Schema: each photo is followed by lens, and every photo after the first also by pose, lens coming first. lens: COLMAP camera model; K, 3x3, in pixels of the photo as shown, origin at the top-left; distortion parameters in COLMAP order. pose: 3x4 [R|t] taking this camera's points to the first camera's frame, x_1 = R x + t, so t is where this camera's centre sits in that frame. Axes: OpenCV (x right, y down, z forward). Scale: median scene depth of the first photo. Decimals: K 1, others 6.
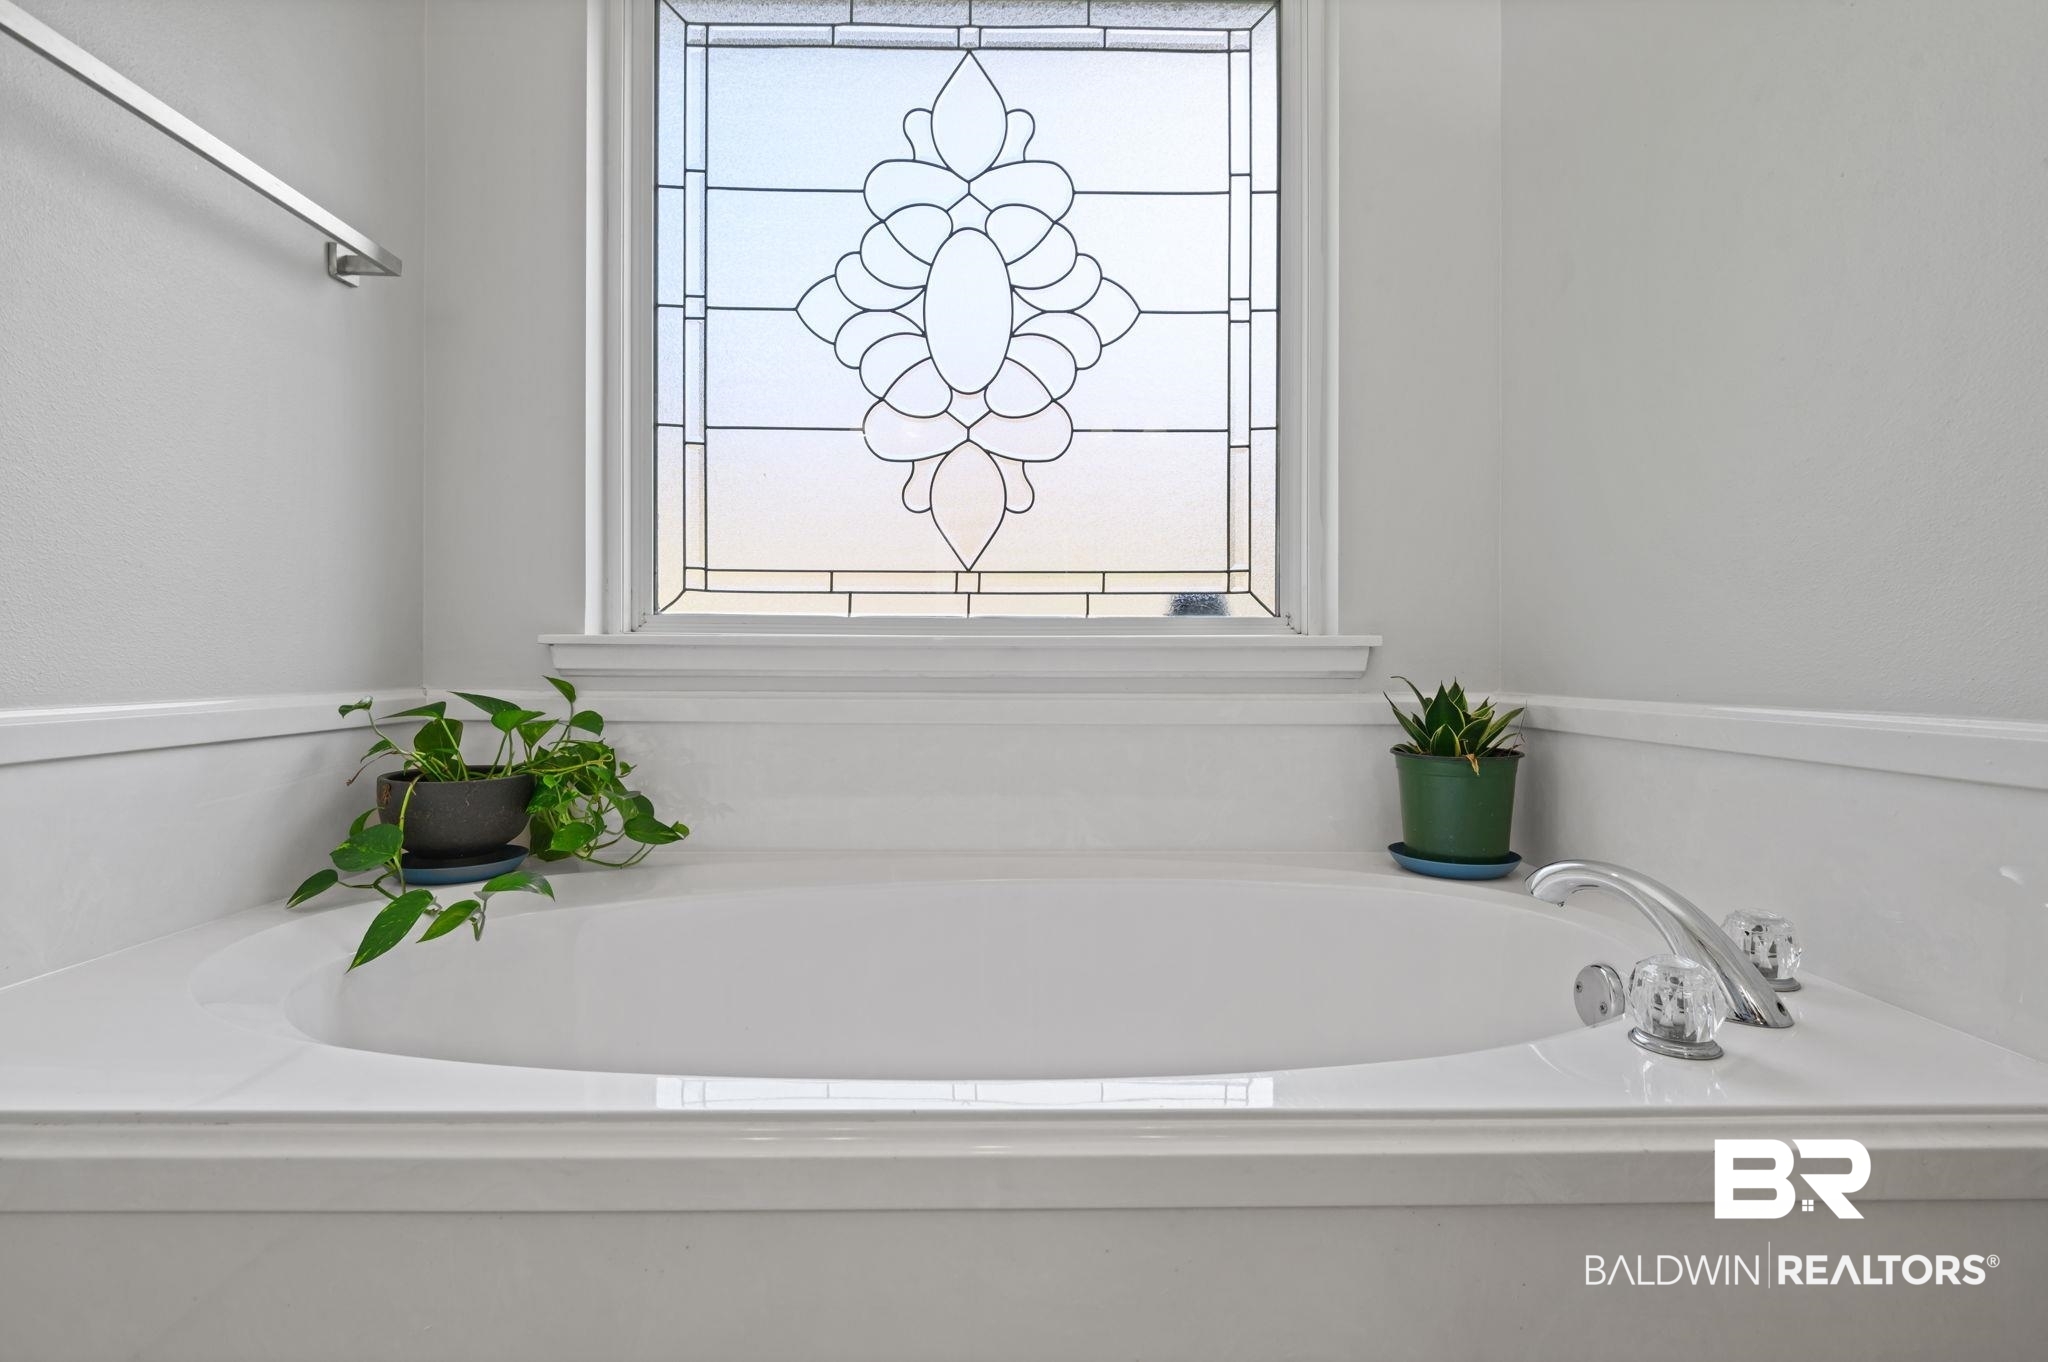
lens RADIAL K [[930.7, 0, 1030.5], [0, 930.7, 678.4], [0, 0, 1]] dist [-0.000609, -0.001792]
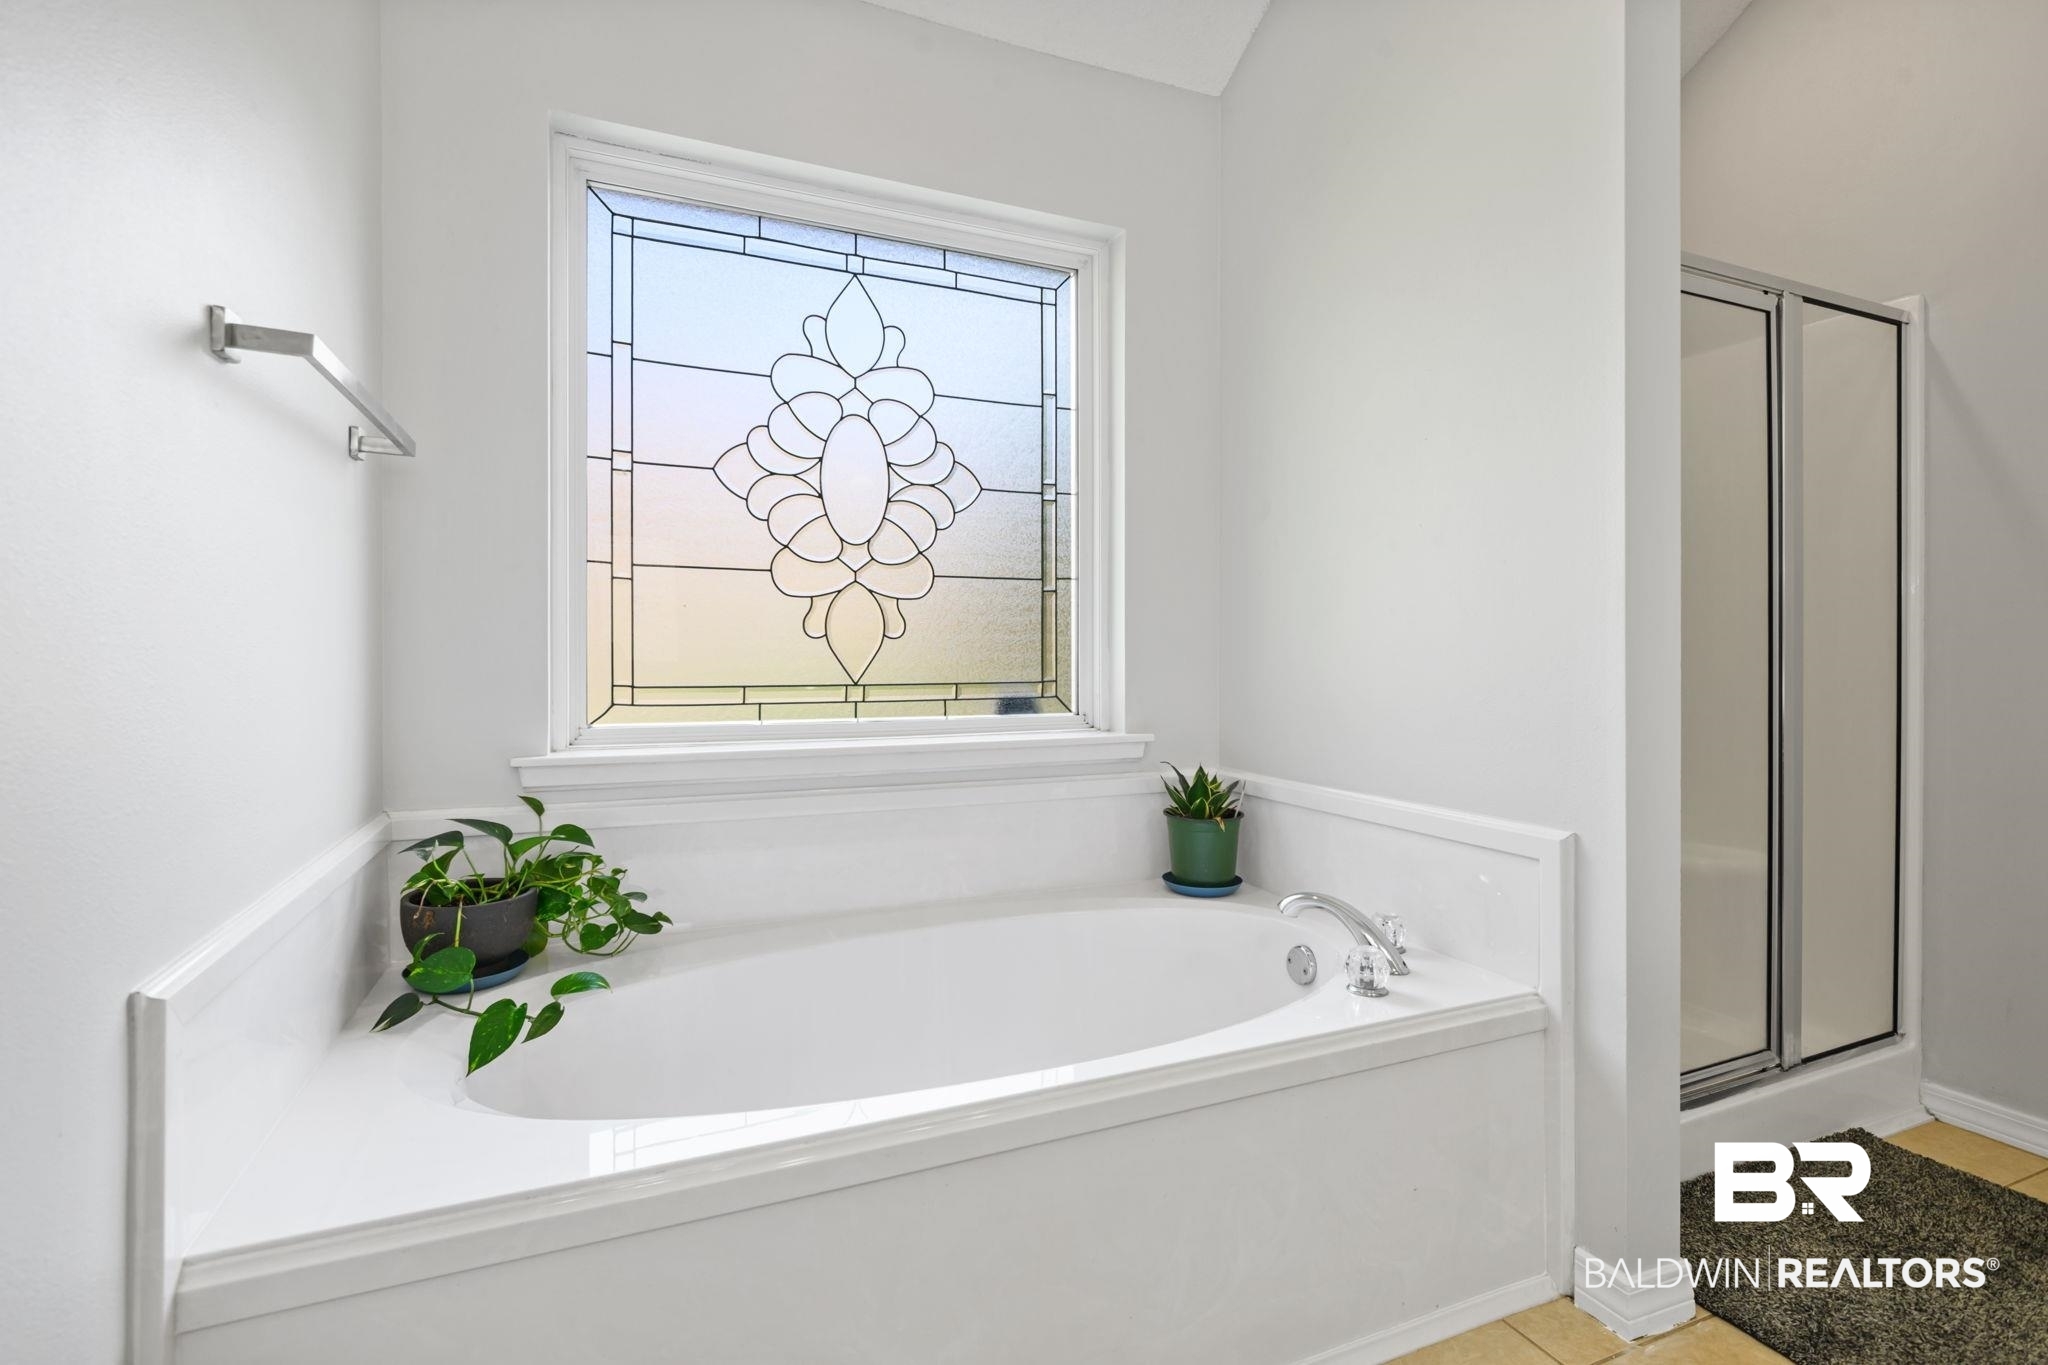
lens RADIAL K [[930.7, 0, 1016.1], [0, 930.7, 666.9], [0, 0, 1]] dist [-0.000609, -0.001792]
pose [[0.924670, -0.006613, 0.380713, -0.350140], [0.005962, 0.999978, 0.002890, -0.143084], [-0.380724, -0.000402, 0.924689, -0.257457]]
